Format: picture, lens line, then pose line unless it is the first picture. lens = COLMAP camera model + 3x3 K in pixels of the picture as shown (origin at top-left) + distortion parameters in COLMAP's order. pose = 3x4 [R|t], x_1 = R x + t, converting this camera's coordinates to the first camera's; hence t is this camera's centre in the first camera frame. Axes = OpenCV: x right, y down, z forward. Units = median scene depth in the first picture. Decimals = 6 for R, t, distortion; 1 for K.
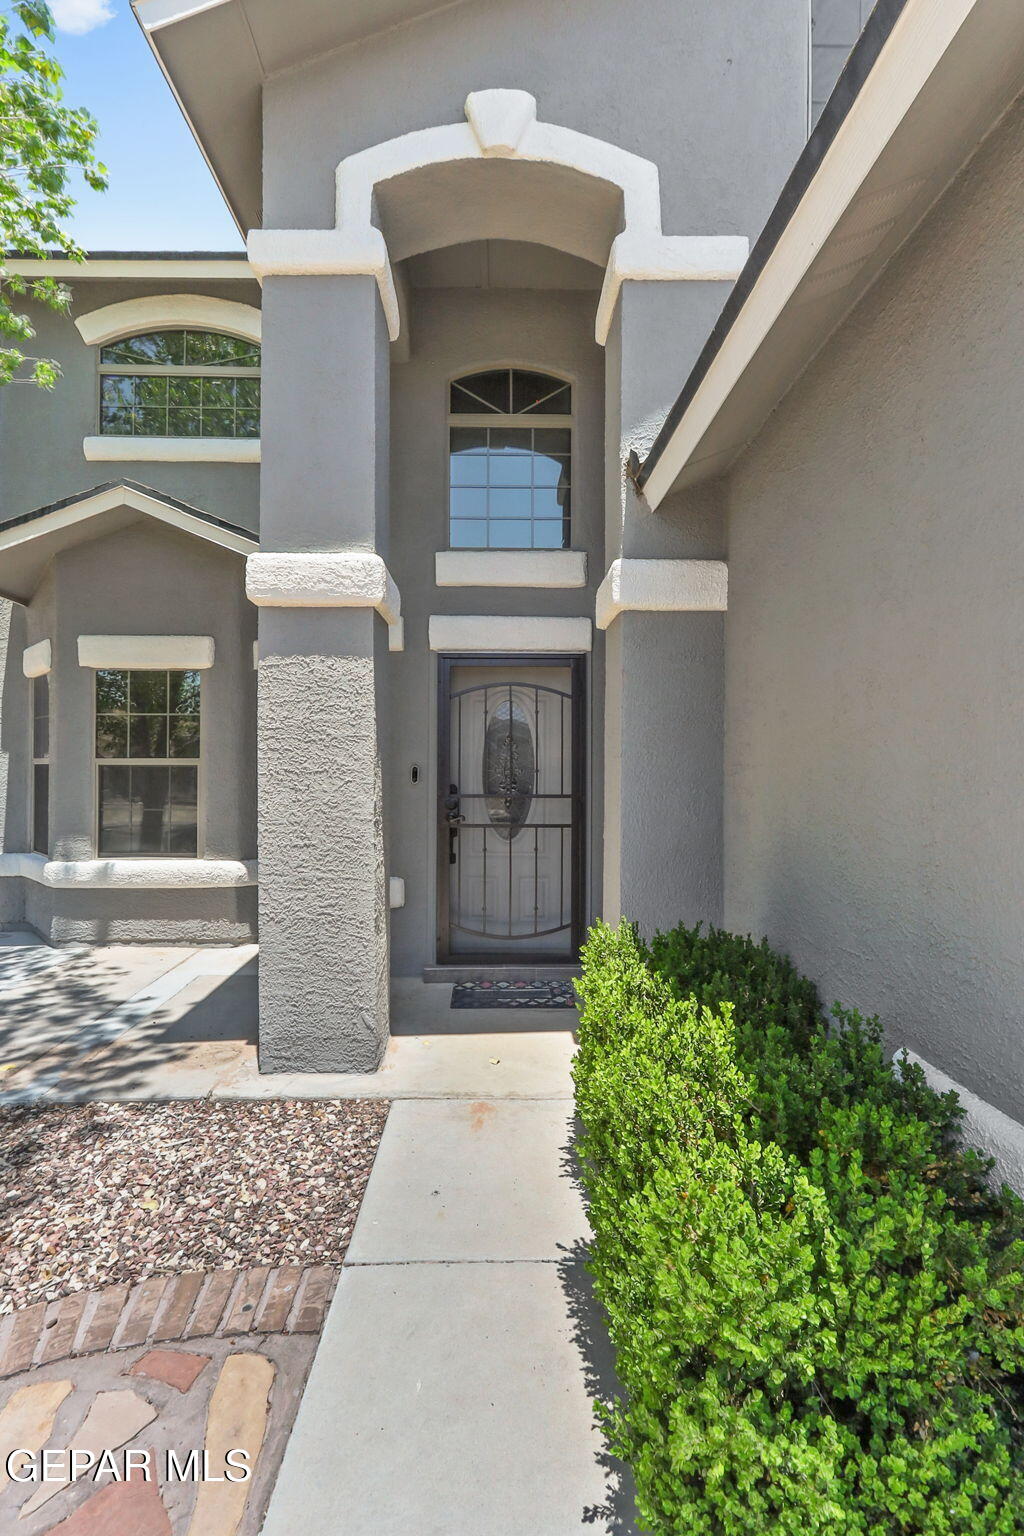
lens RADIAL K [[711.6, 0, 515.8], [0, 711.6, 768.4], [0, 0, 1]] dist [0.002492, 0.000311]
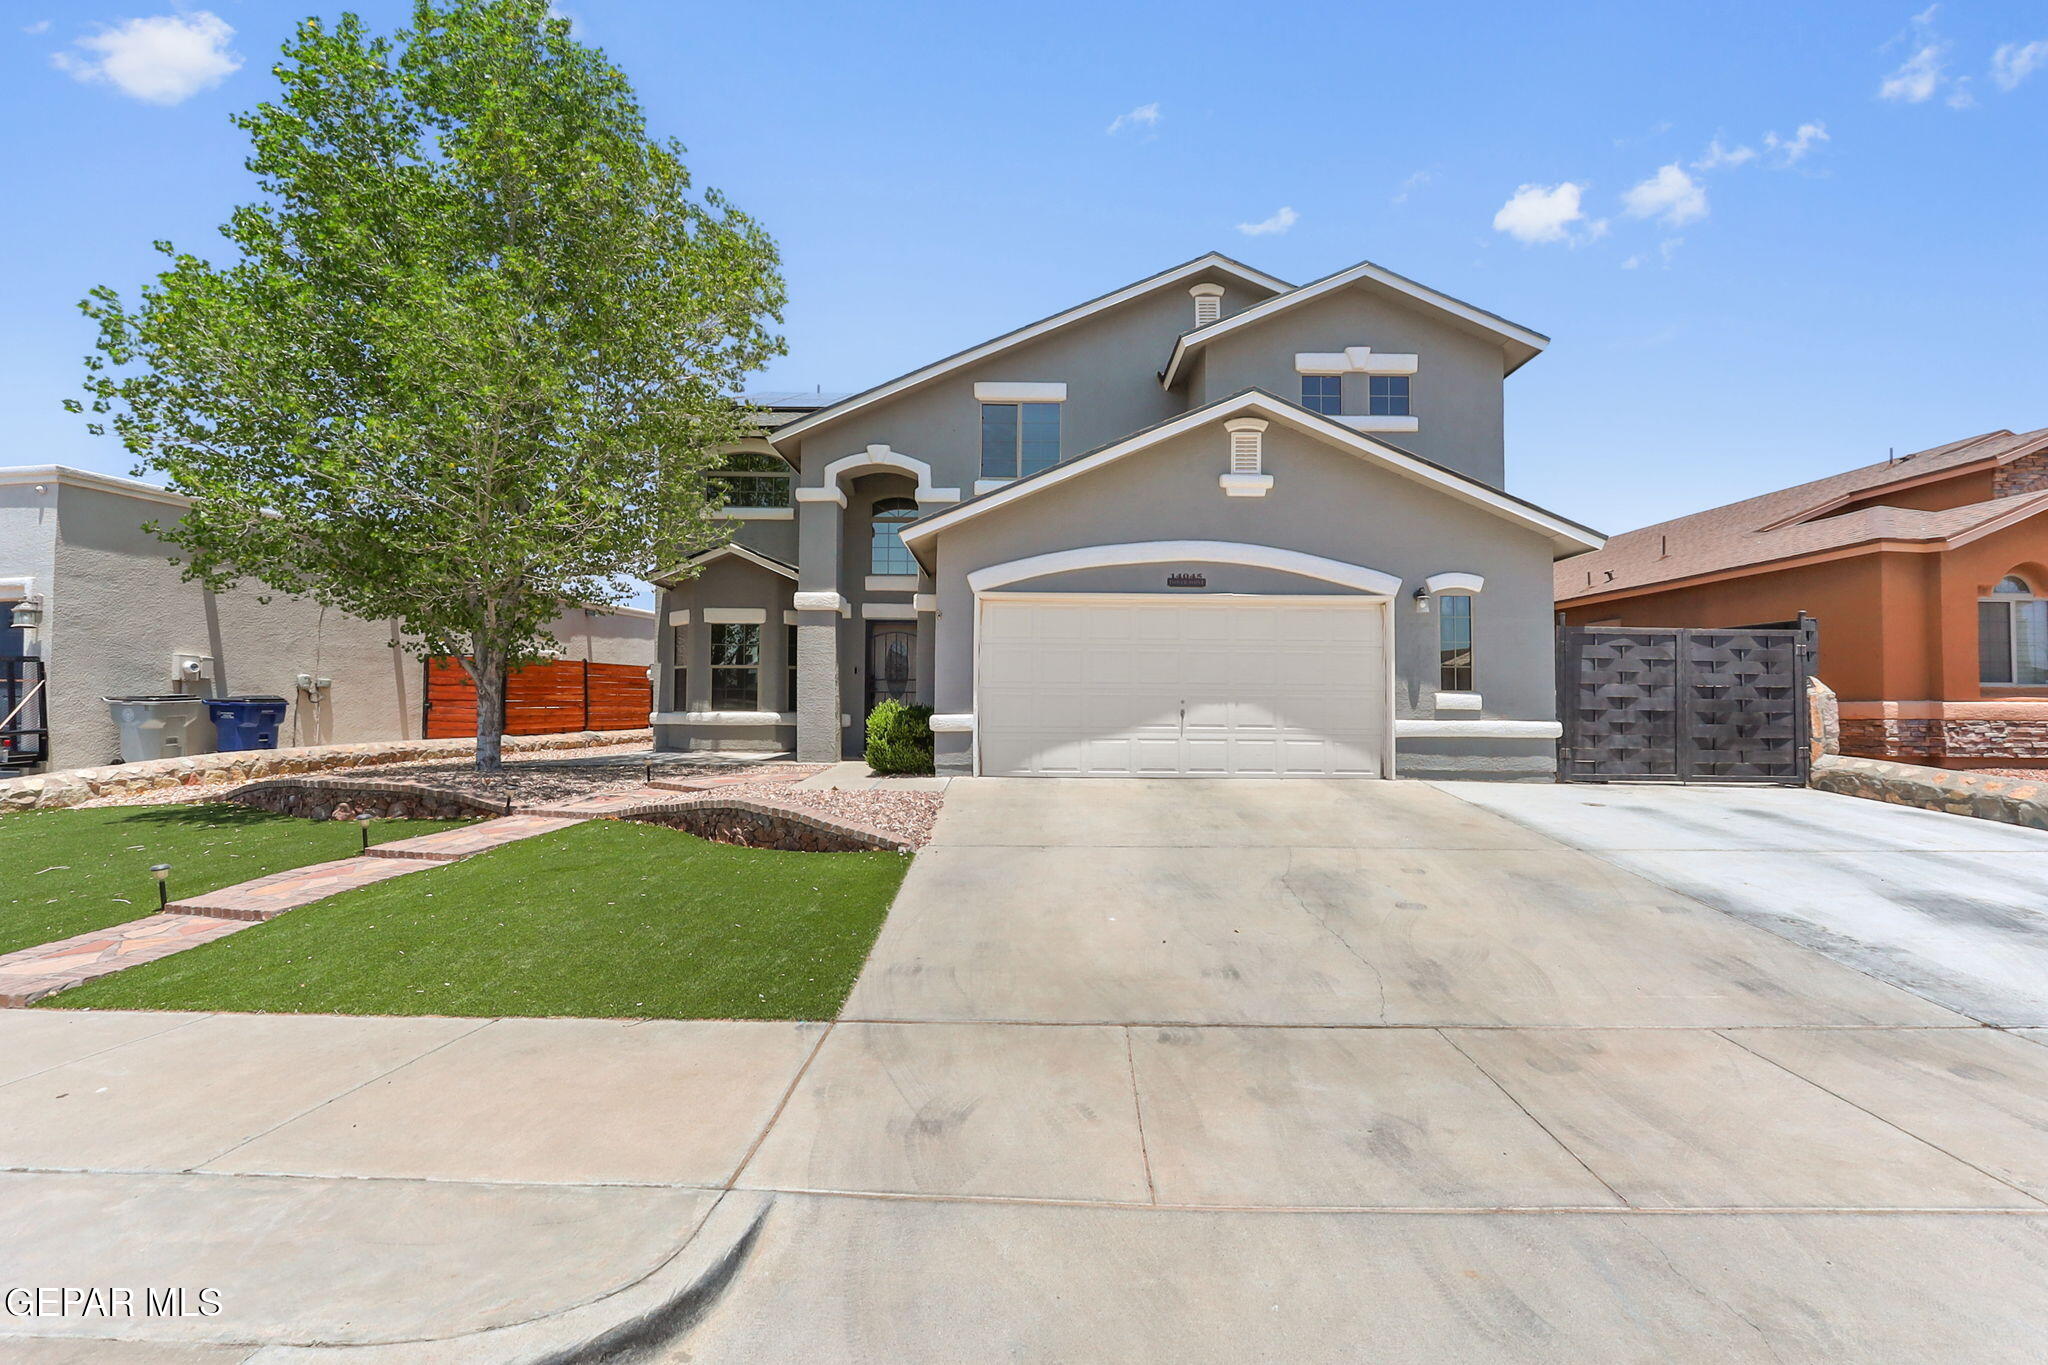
lens RADIAL K [[948.8, 0, 1021.4], [0, 948.8, 672.6], [0, 0, 1]] dist [0.002492, 0.000311]
pose [[0.999176, 0.000419, -0.040580, 0.531697], [-0.001849, 0.999378, -0.035226, 0.125273], [0.040540, 0.035272, 0.998555, -2.111858]]
